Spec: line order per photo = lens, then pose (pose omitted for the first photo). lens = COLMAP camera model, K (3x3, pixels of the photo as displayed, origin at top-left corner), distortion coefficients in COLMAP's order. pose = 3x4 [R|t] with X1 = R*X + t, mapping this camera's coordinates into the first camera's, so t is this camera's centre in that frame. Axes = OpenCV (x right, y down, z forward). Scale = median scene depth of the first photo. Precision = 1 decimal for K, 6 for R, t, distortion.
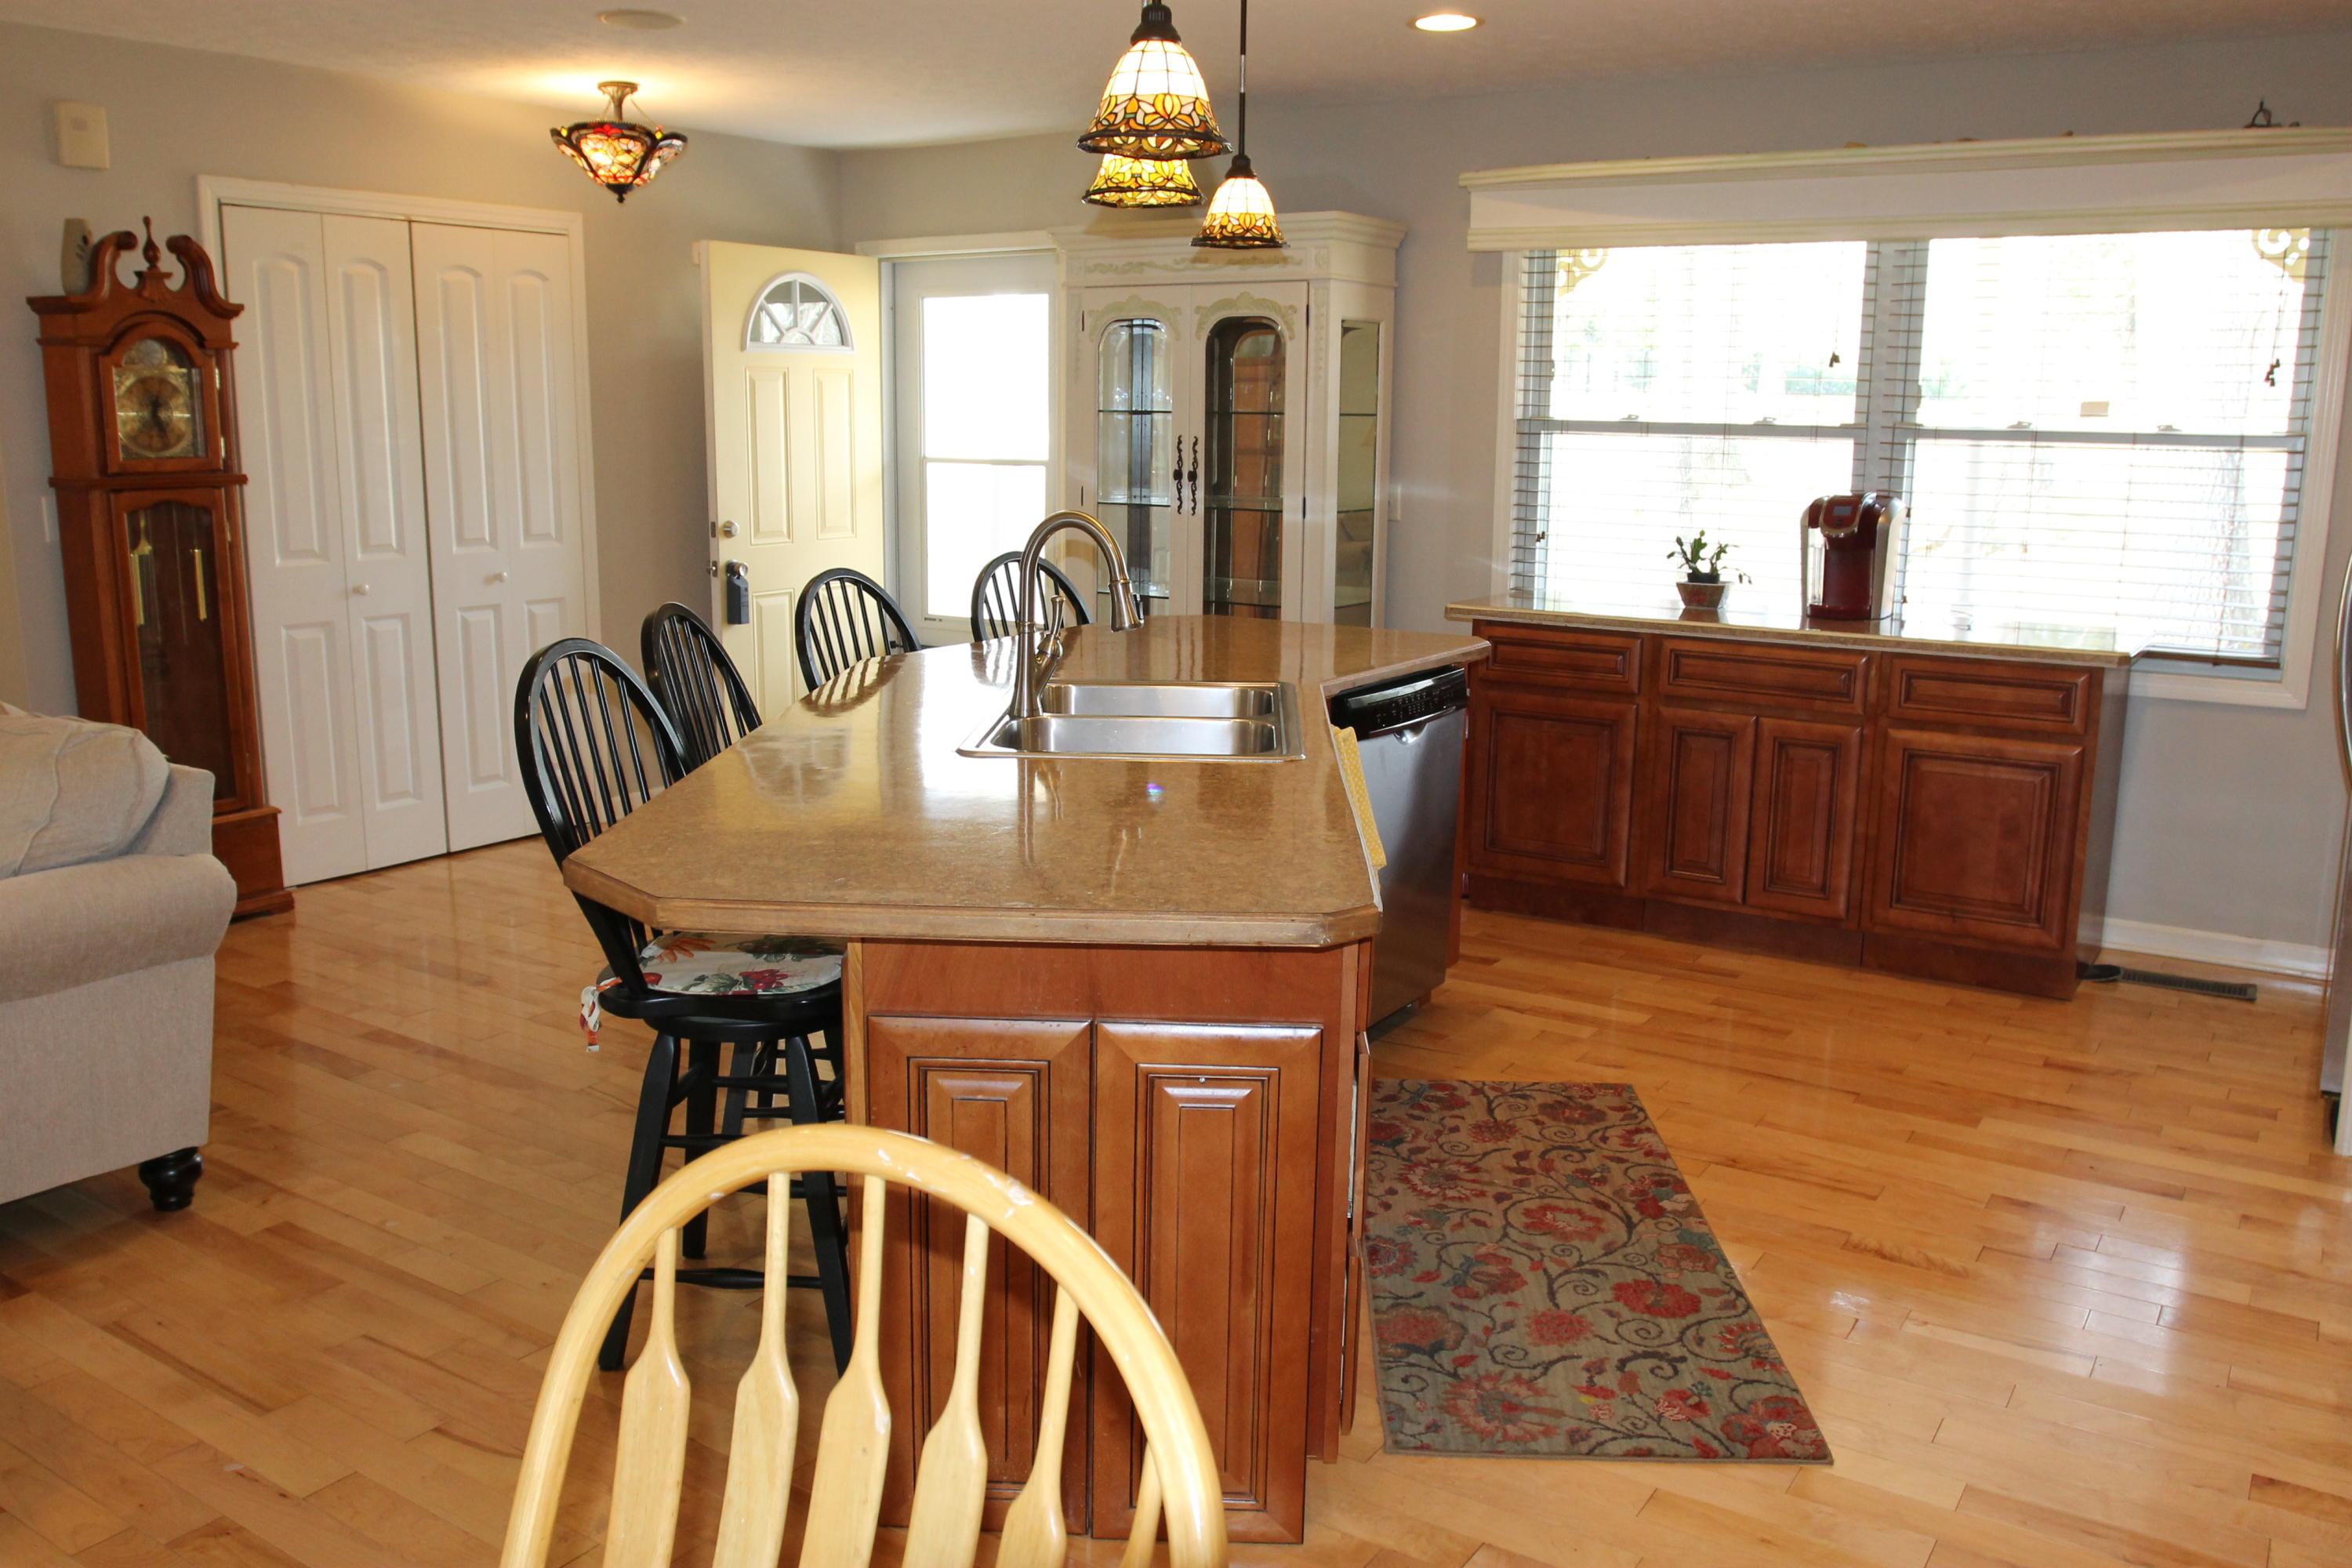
lens RADIAL K [[1876.8, 0, 1171.1], [0, 1876.8, 798.5], [0, 0, 1]] dist [-0.090831, 0.056974]
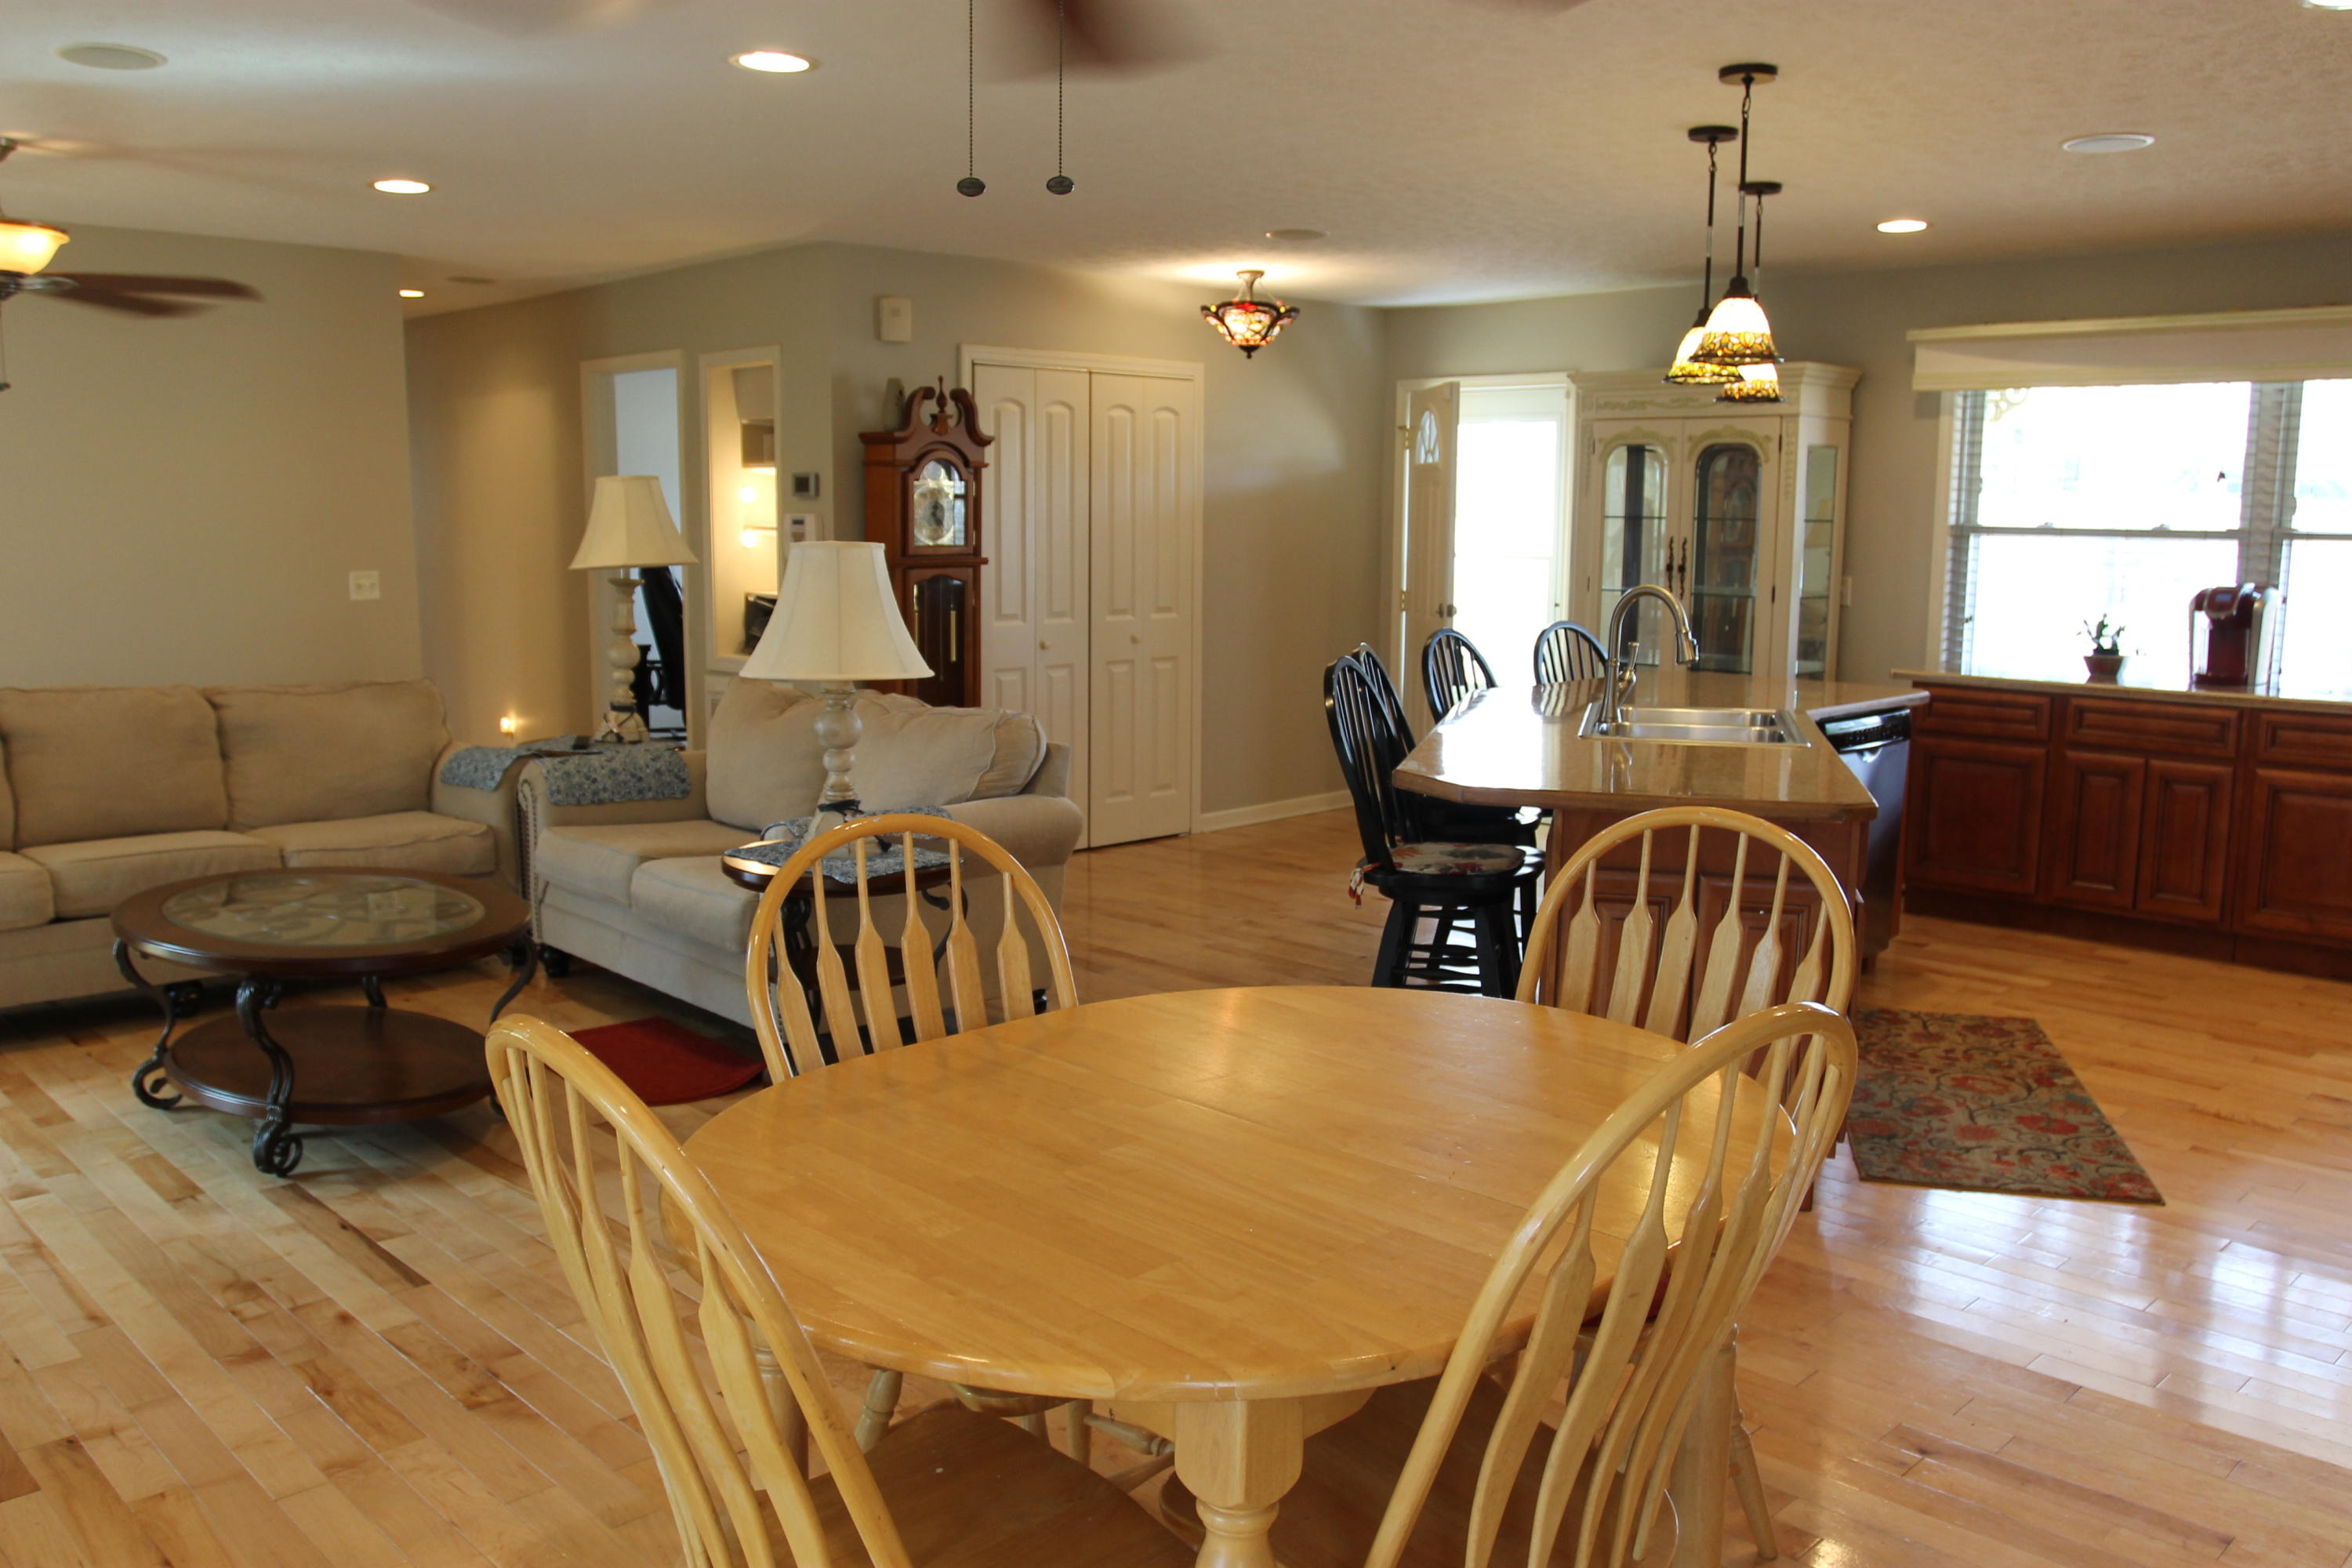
lens RADIAL K [[1876.8, 0, 1181.2], [0, 1876.8, 790.7], [0, 0, 1]] dist [-0.090831, 0.056974]
pose [[0.978851, 0.028547, -0.202572, -0.072287], [-0.040212, 0.997747, -0.053702, 0.069959], [0.200583, 0.060712, 0.977794, -0.345155]]
